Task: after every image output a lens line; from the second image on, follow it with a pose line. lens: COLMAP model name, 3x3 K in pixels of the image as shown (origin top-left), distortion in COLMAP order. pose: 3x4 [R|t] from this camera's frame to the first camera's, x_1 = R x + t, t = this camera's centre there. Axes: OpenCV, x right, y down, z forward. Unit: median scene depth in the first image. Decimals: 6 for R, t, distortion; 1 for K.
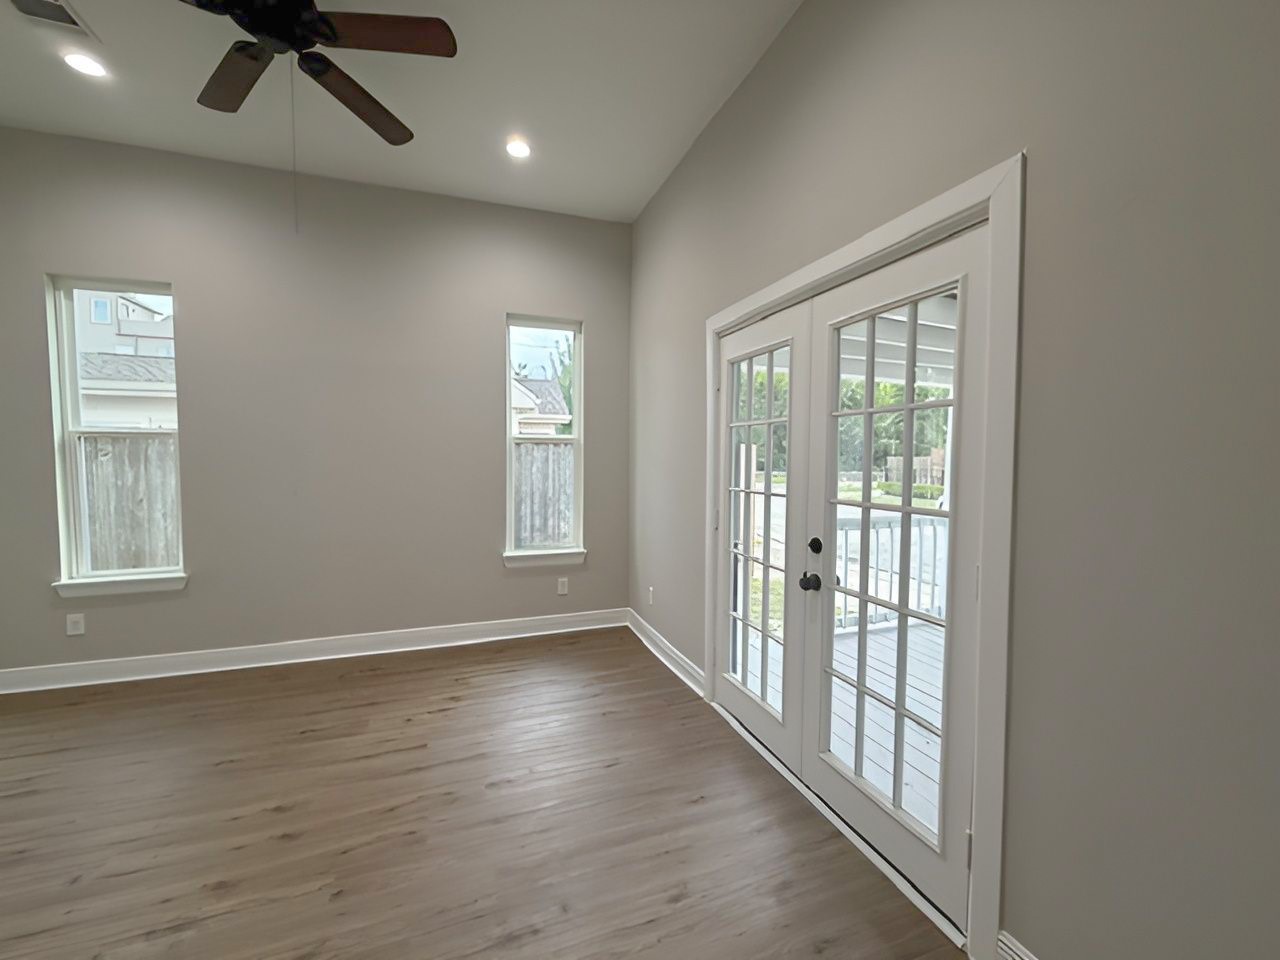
lens RADIAL K [[512.5, 0, 639.5], [0, 512.5, 484.3], [0, 0, 1]] dist [-0.000046, -0.000310]
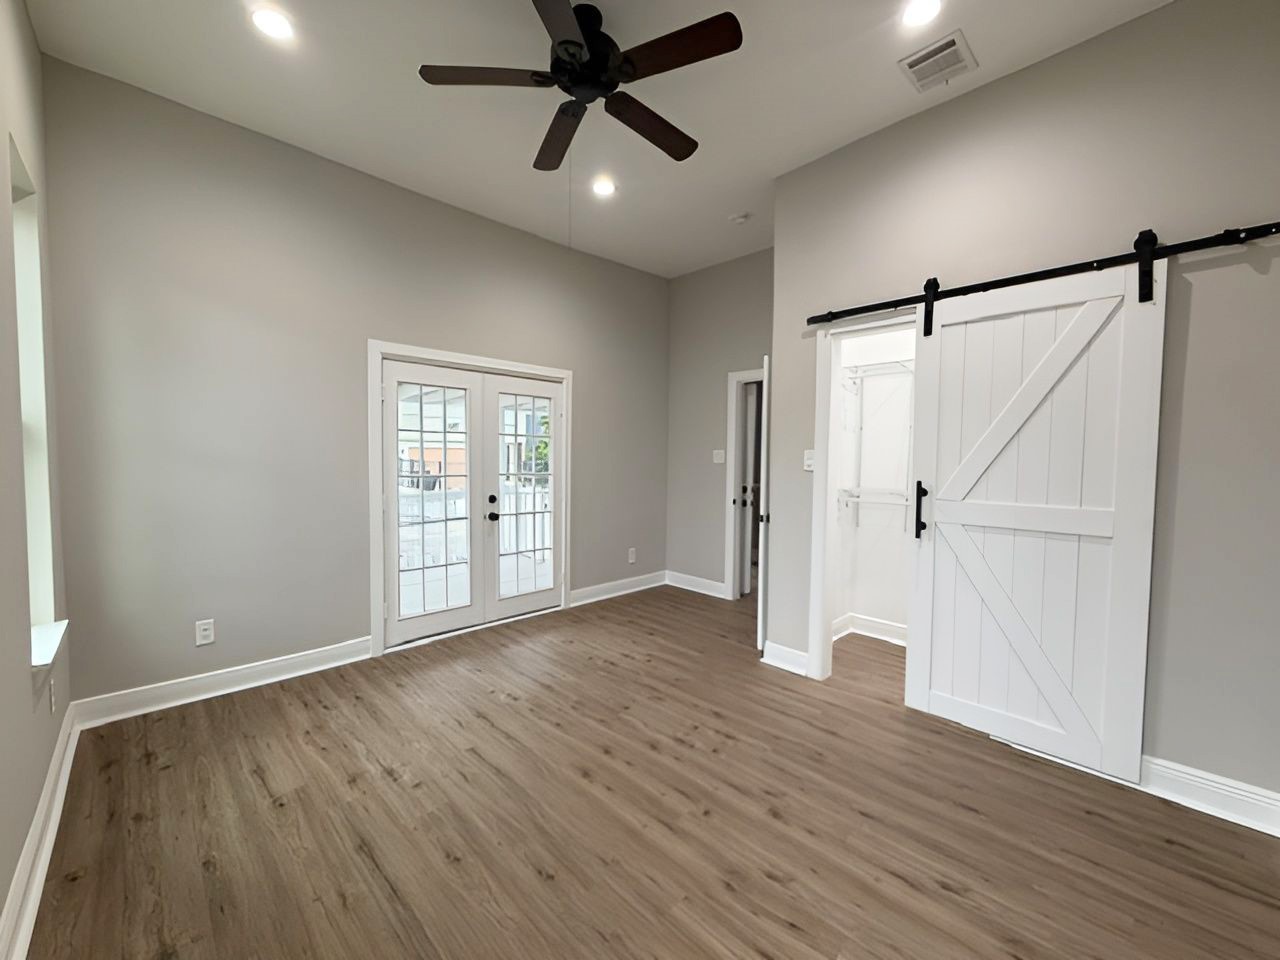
lens RADIAL K [[516.1, 0, 633.8], [0, 516.1, 479.5], [0, 0, 1]] dist [0.004571, -0.001966]
pose [[-0.410544, -0.048757, 0.910536, -1.353525], [0.039546, 0.996678, 0.071200, -0.059400], [-0.910983, 0.065239, -0.407252, 1.031554]]
